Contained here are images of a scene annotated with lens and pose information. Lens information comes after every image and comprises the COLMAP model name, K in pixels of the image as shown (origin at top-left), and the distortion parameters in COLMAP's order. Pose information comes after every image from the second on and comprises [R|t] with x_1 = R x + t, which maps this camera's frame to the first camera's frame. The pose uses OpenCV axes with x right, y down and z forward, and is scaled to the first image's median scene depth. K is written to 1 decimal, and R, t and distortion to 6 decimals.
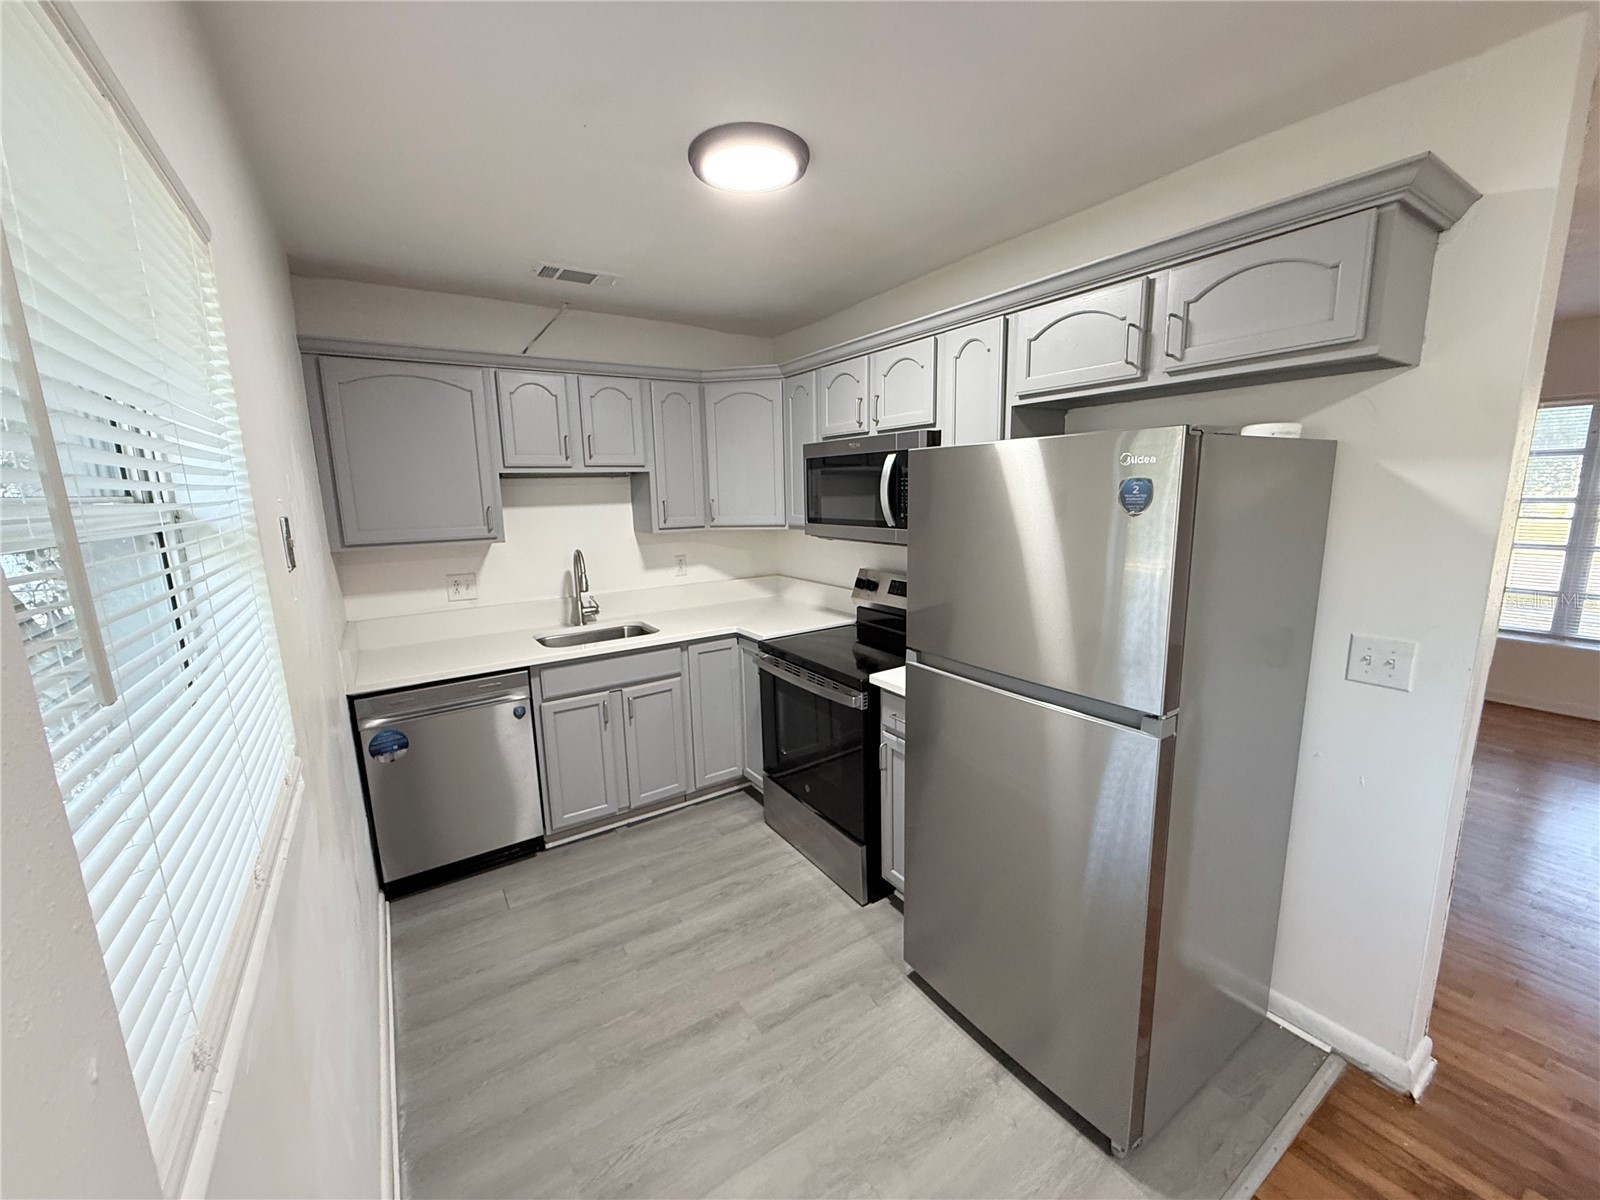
lens RADIAL K [[635.7, 0, 798.3], [0, 635.7, 602.9], [0, 0, 1]] dist [-0.000262, 0.000243]
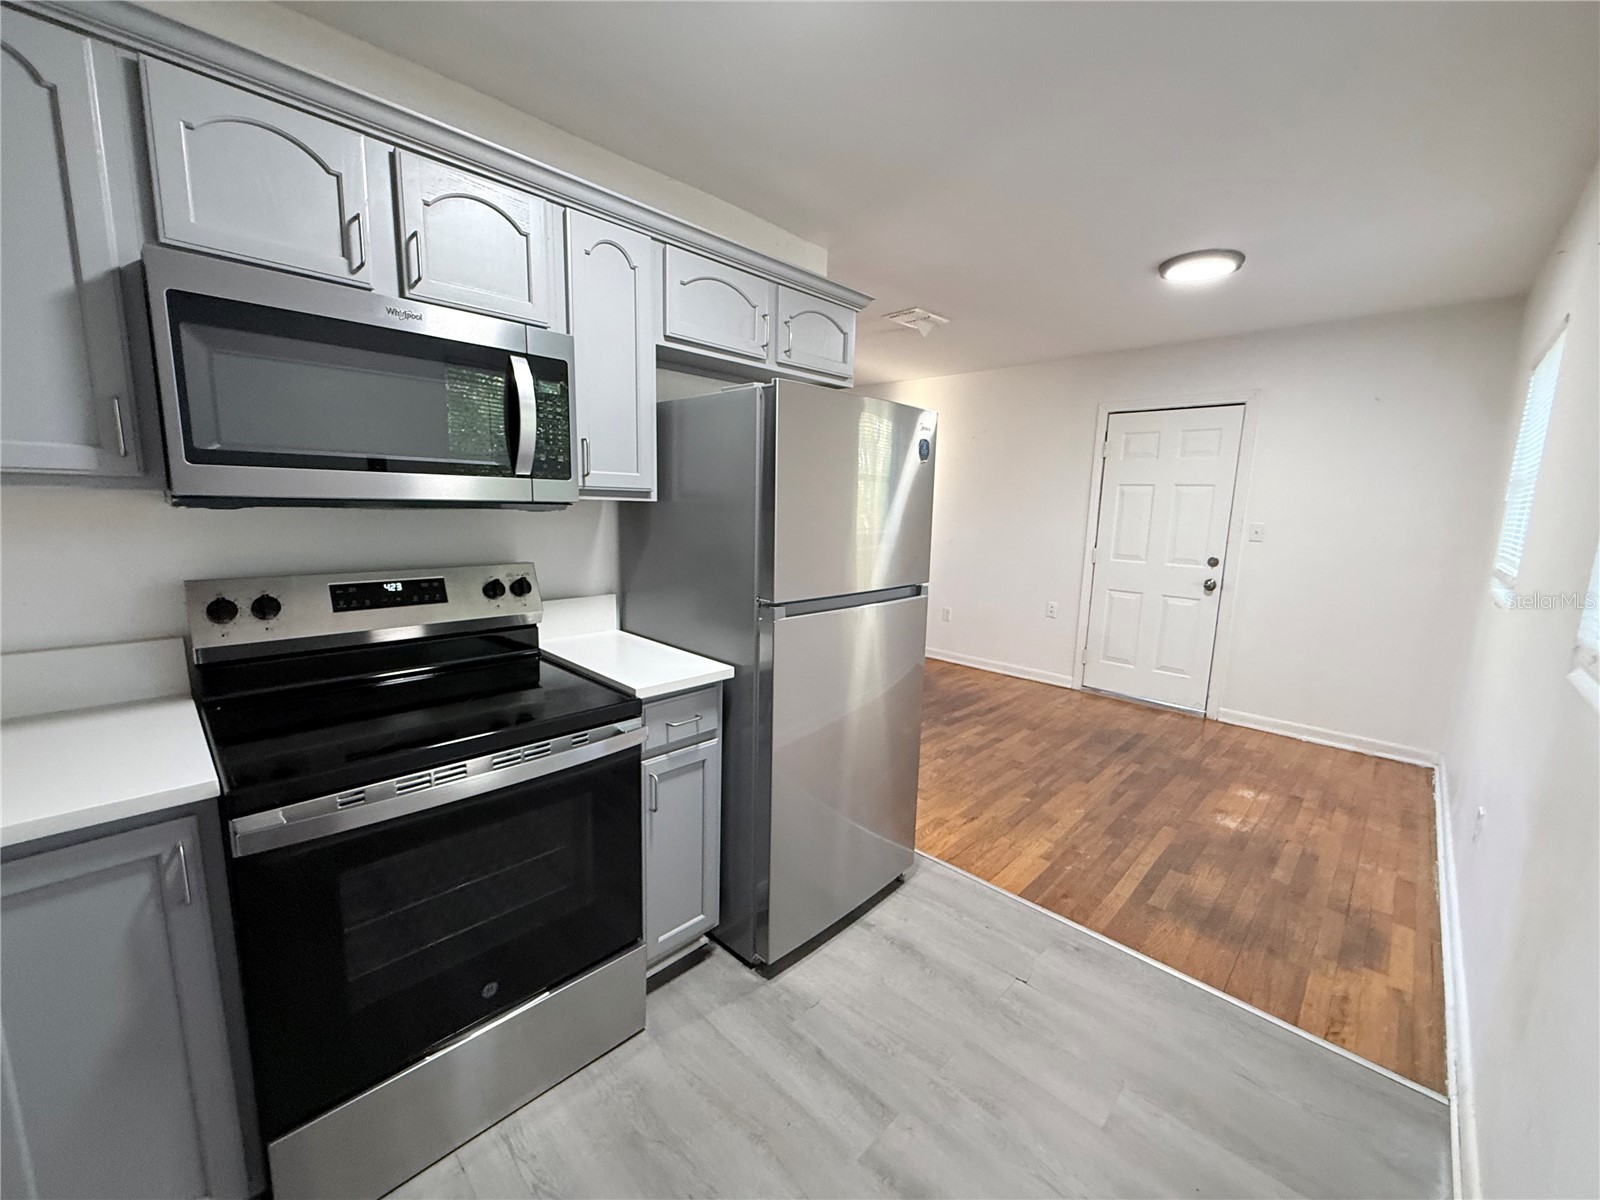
lens RADIAL K [[635.7, 0, 798.3], [0, 635.7, 602.9], [0, 0, 1]] dist [-0.000262, 0.000243]
pose [[-0.219155, -0.135870, 0.966184, -0.496034], [0.155906, 0.972656, 0.172144, -0.057998], [-0.963153, 0.188360, -0.191979, 0.819288]]
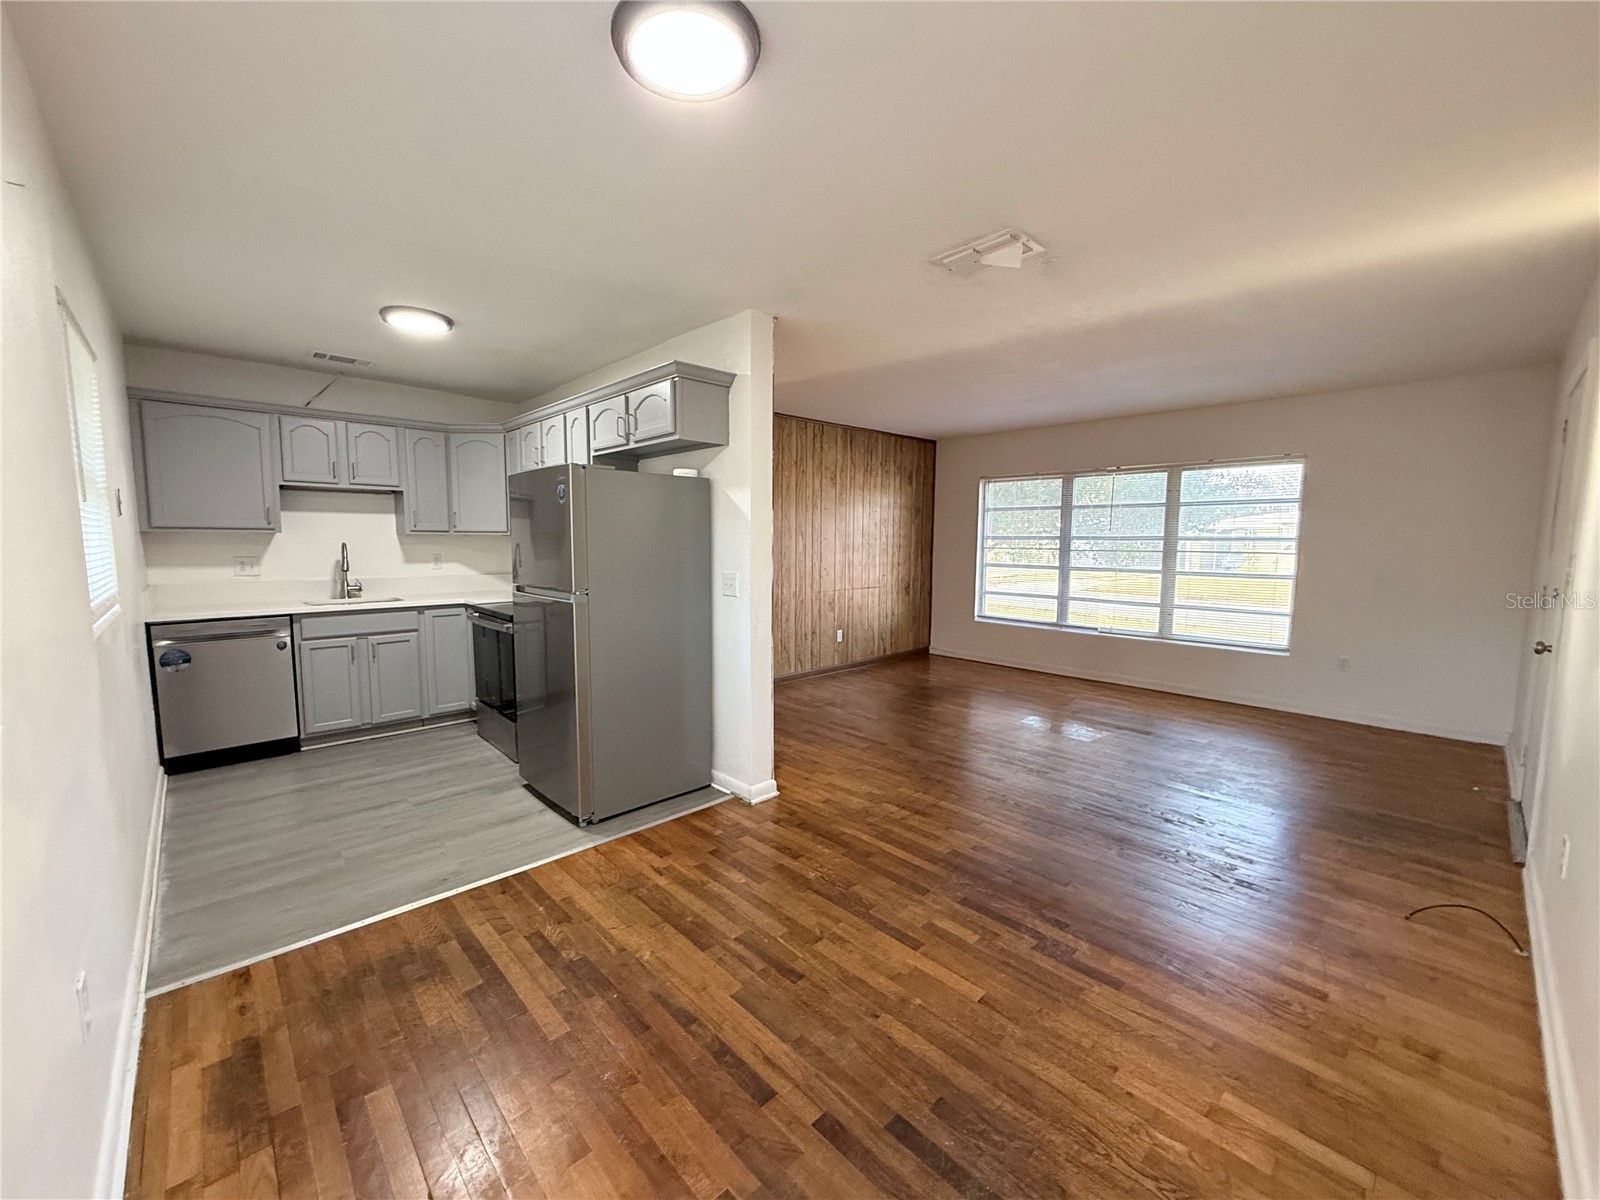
lens RADIAL K [[635.7, 0, 798.3], [0, 635.7, 602.9], [0, 0, 1]] dist [-0.000262, 0.000243]
pose [[0.983798, 0.012395, 0.178851, 0.462444], [0.002117, 0.996734, -0.080723, 0.194428], [-0.179267, 0.079794, 0.980559, -0.645486]]
